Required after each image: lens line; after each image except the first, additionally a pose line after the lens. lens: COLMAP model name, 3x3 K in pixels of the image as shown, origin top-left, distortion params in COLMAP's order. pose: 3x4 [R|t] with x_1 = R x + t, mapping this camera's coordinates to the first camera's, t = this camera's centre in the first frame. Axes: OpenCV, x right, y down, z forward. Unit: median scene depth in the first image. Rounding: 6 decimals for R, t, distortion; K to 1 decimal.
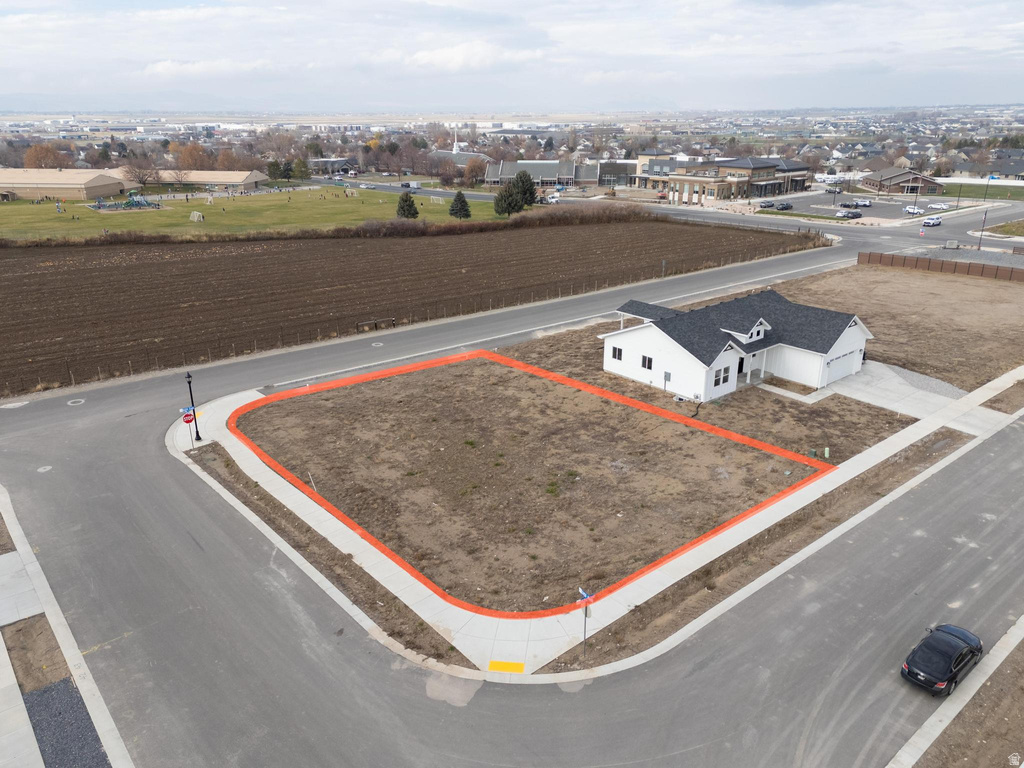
lens RADIAL K [[742.7, 0, 517.9], [0, 742.7, 384.0], [0, 0, 1]] dist [0.089953, -0.079951]
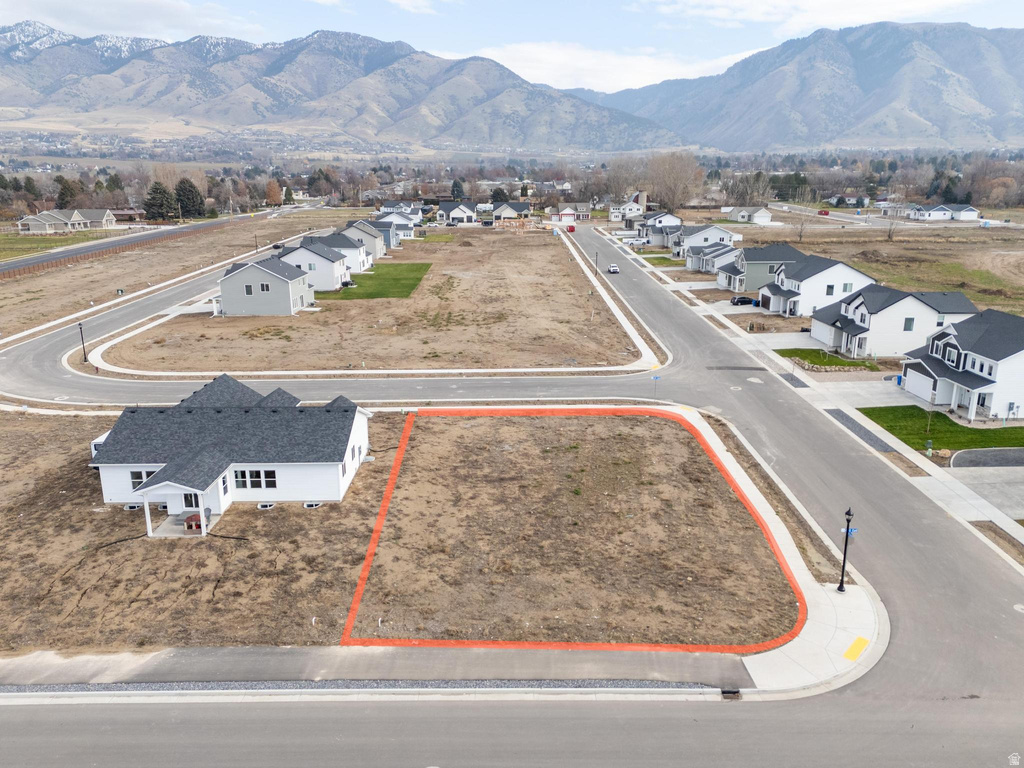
lens RADIAL K [[742.7, 0, 516.1], [0, 742.7, 385.2], [0, 0, 1]] dist [0.089953, -0.079951]
pose [[-0.767688, -0.165893, 0.618979, -0.634733], [0.222449, 0.836861, 0.500181, -0.604028], [-0.600976, 0.521674, -0.605545, 1.618840]]
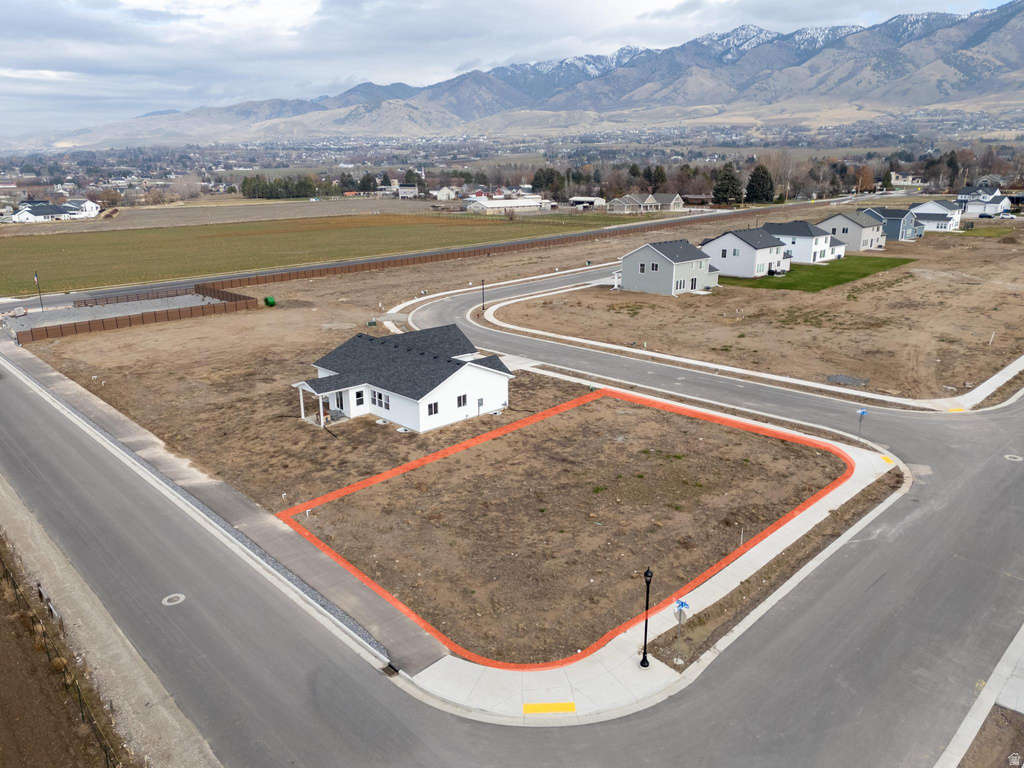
lens RADIAL K [[742.7, 0, 516.4], [0, 742.7, 382.1], [0, 0, 1]] dist [0.089953, -0.079951]
pose [[-0.071158, -0.272305, 0.959576, -1.006536], [0.344285, 0.896188, 0.279847, -0.382401], [-0.936165, 0.350281, 0.029980, 1.020531]]
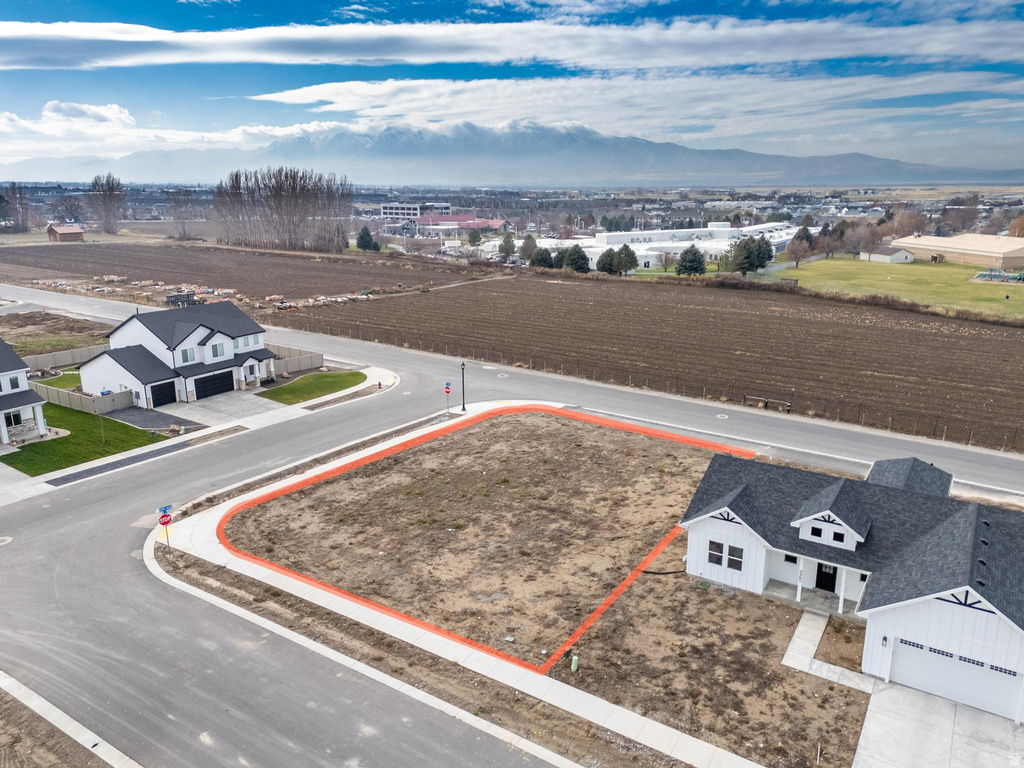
lens RADIAL K [[742.7, 0, 517.7], [0, 742.7, 383.8], [0, 0, 1]] dist [0.089953, -0.079951]
pose [[0.294789, 0.252789, -0.921519, 0.903978], [-0.328532, 0.932397, 0.150677, -0.221920], [0.897311, 0.258331, 0.357909, 0.590713]]
